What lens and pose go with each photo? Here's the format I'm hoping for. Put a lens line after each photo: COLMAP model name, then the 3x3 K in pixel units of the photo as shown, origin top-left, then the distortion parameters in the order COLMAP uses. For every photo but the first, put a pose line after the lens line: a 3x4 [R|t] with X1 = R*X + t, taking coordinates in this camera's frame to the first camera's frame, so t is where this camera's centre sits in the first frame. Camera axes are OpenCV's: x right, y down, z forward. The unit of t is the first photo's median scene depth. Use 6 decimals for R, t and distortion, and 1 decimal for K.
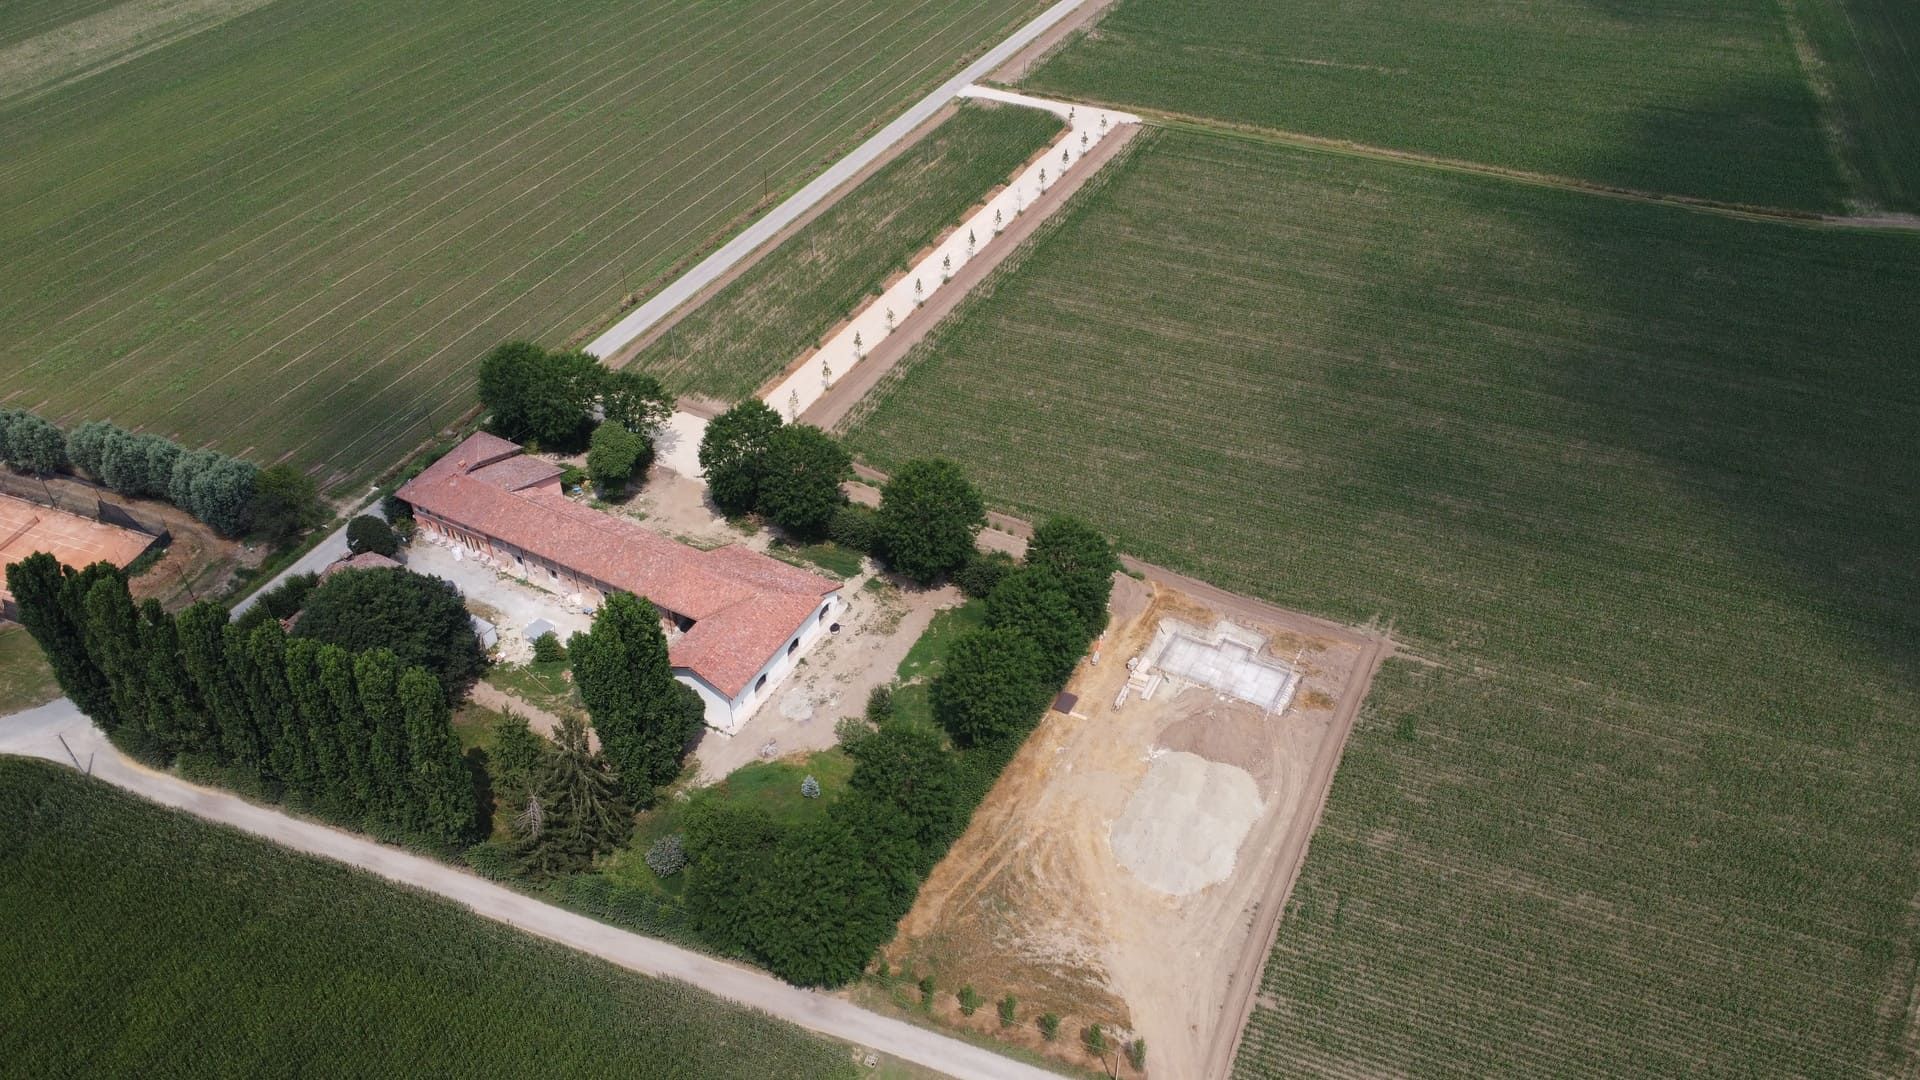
lens RADIAL K [[1434.7, 0, 956.8], [0, 1434.7, 545.3], [0, 0, 1]] dist [-0.001250, 0.011525]
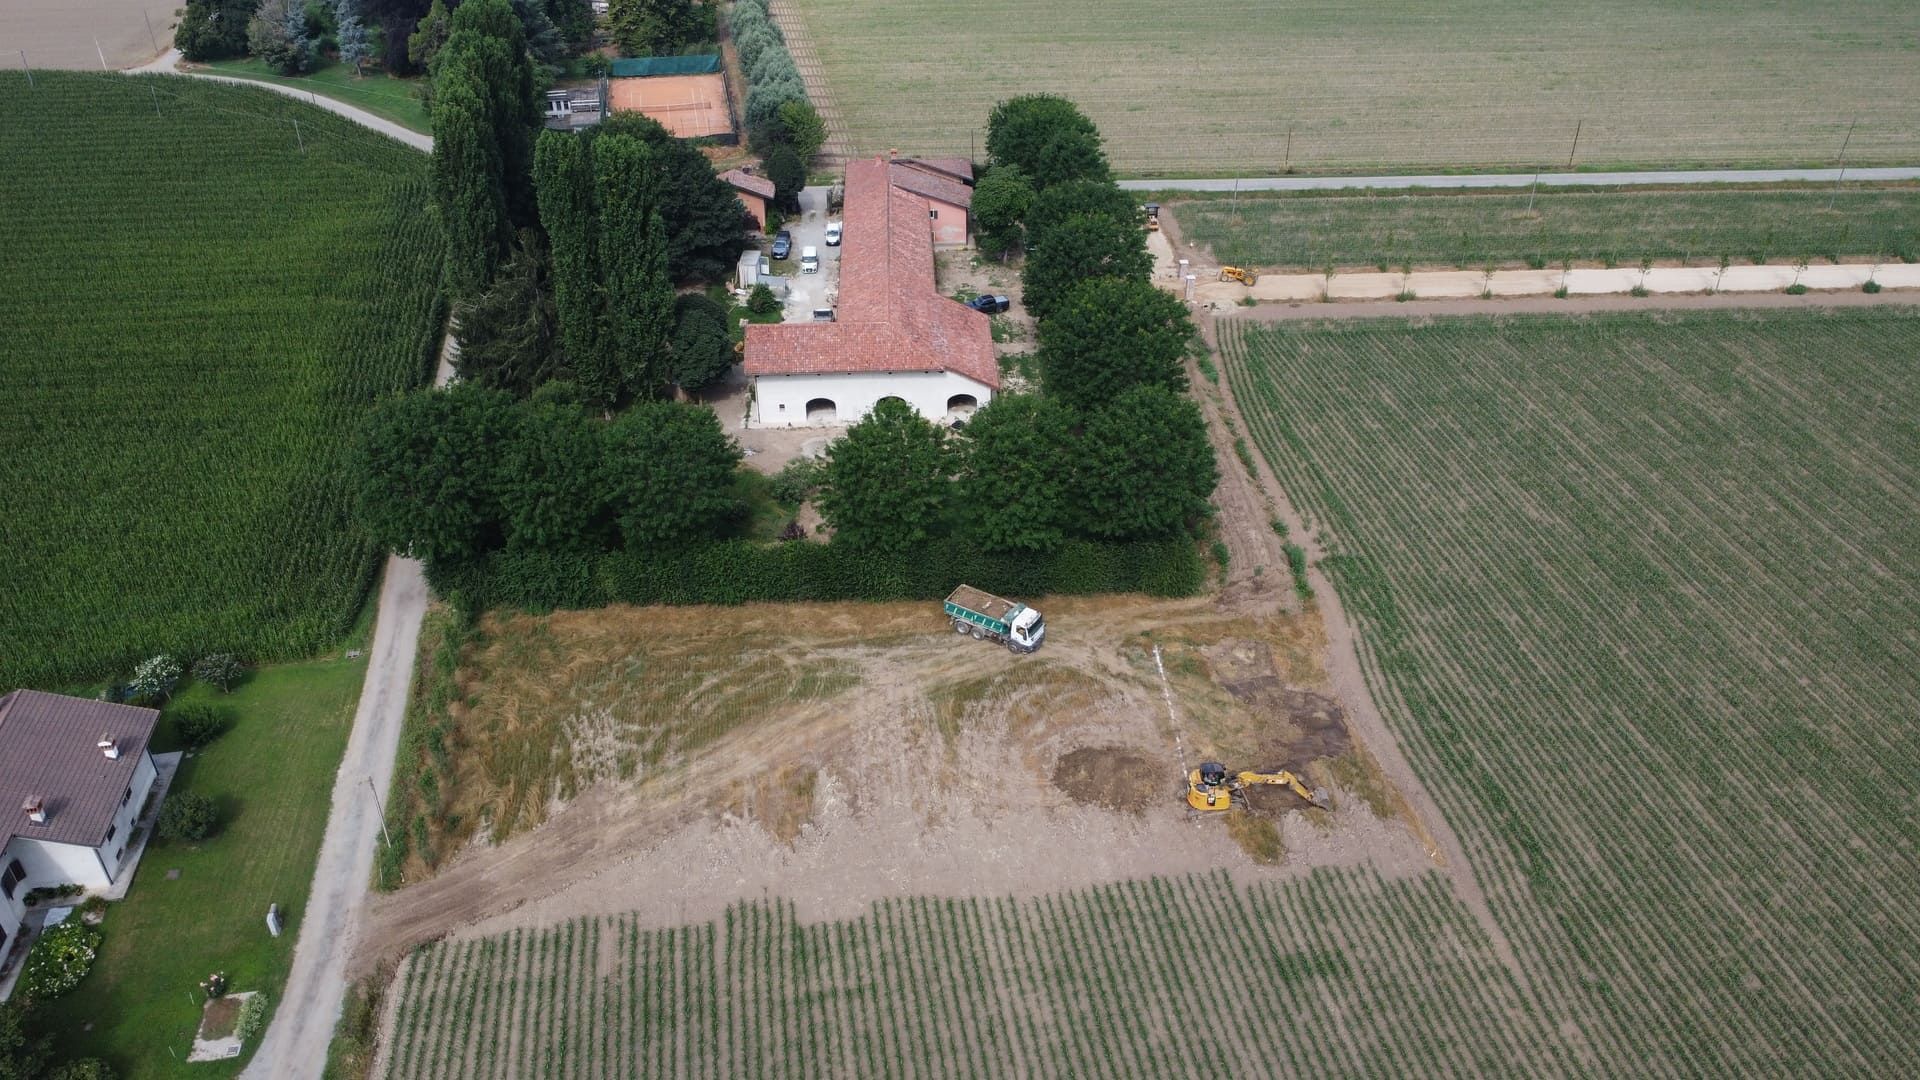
lens RADIAL K [[1434.7, 0, 956.8], [0, 1434.7, 545.3], [0, 0, 1]] dist [-0.001250, 0.011525]
pose [[0.521235, 0.469474, -0.712677, 0.525501], [-0.553511, 0.821596, 0.136399, 0.004176], [0.649569, 0.323379, 0.688103, 0.497864]]
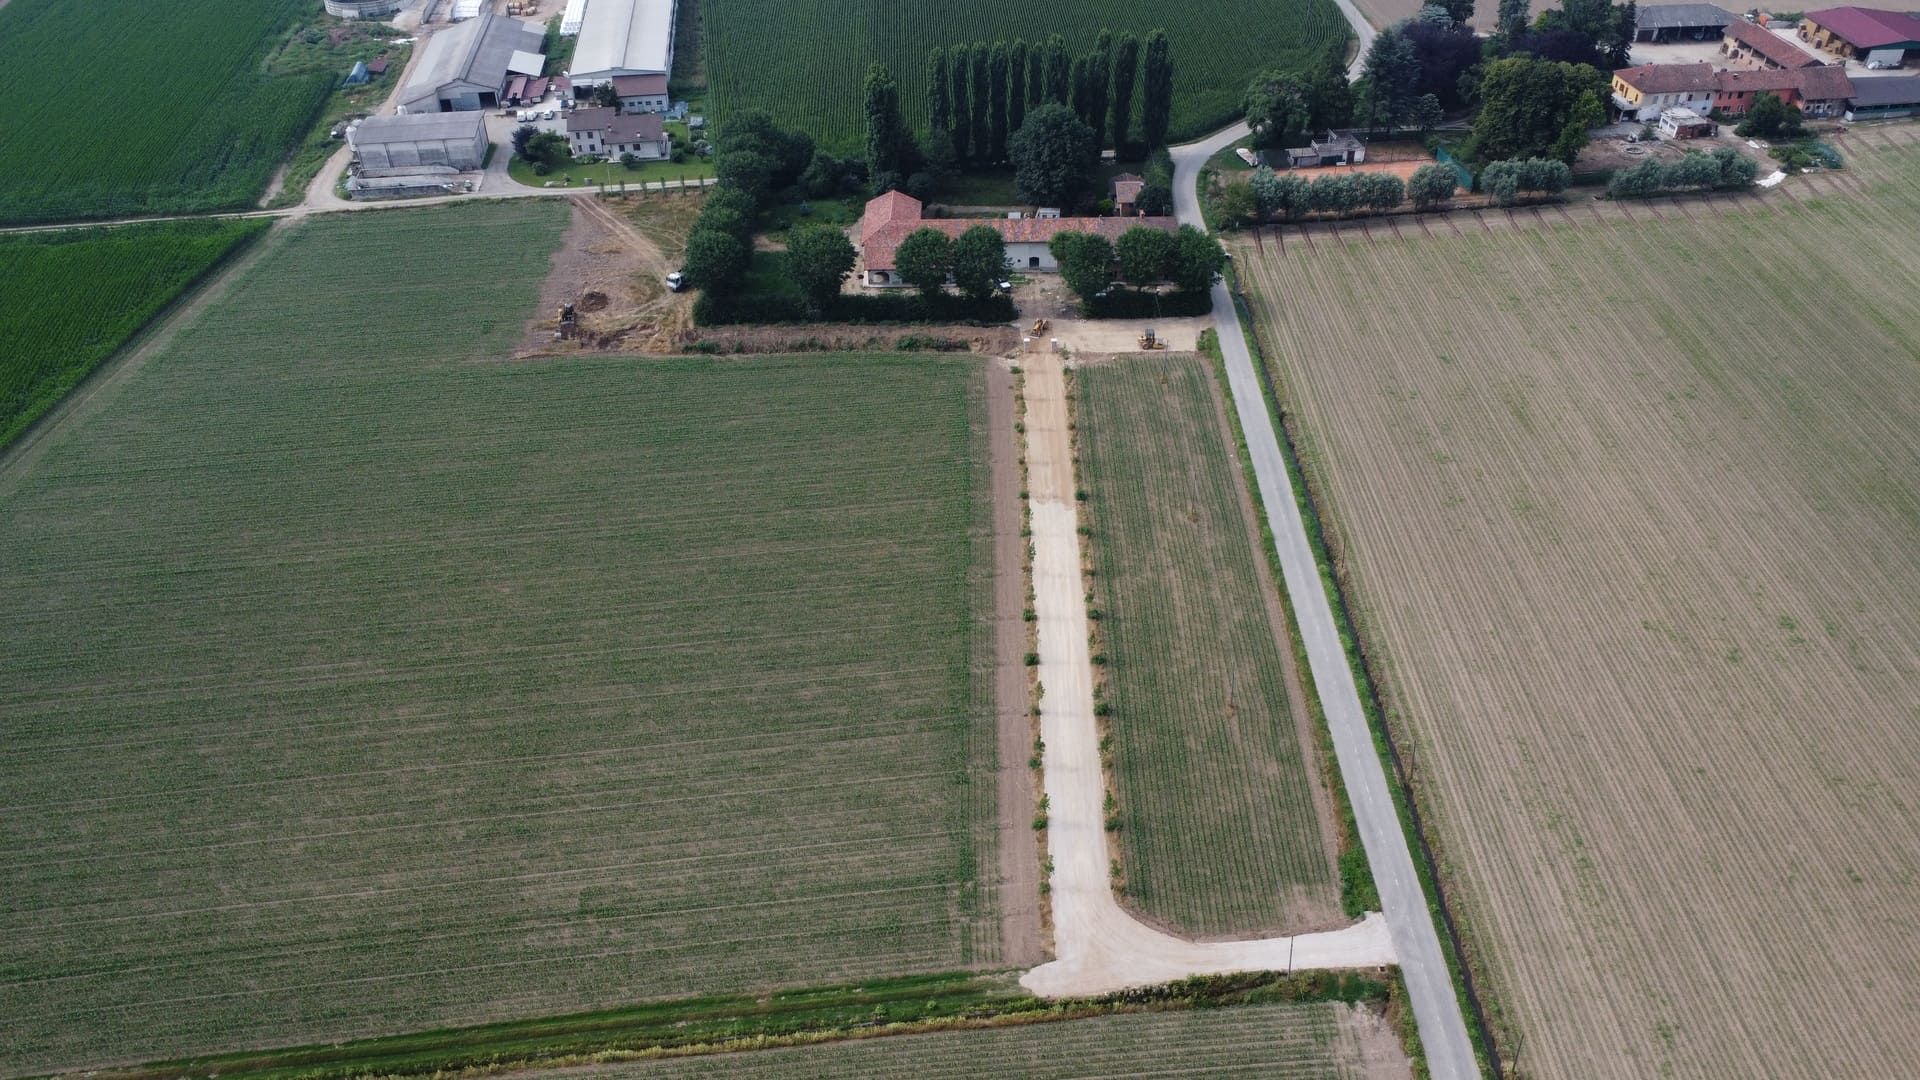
lens RADIAL K [[1434.7, 0, 956.8], [0, 1434.7, 545.3], [0, 0, 1]] dist [-0.001250, 0.011525]
pose [[-0.879974, 0.297827, -0.370060, 0.496426], [-0.298808, 0.258547, 0.918622, -1.358312], [0.369269, 0.918941, -0.138521, 1.572042]]
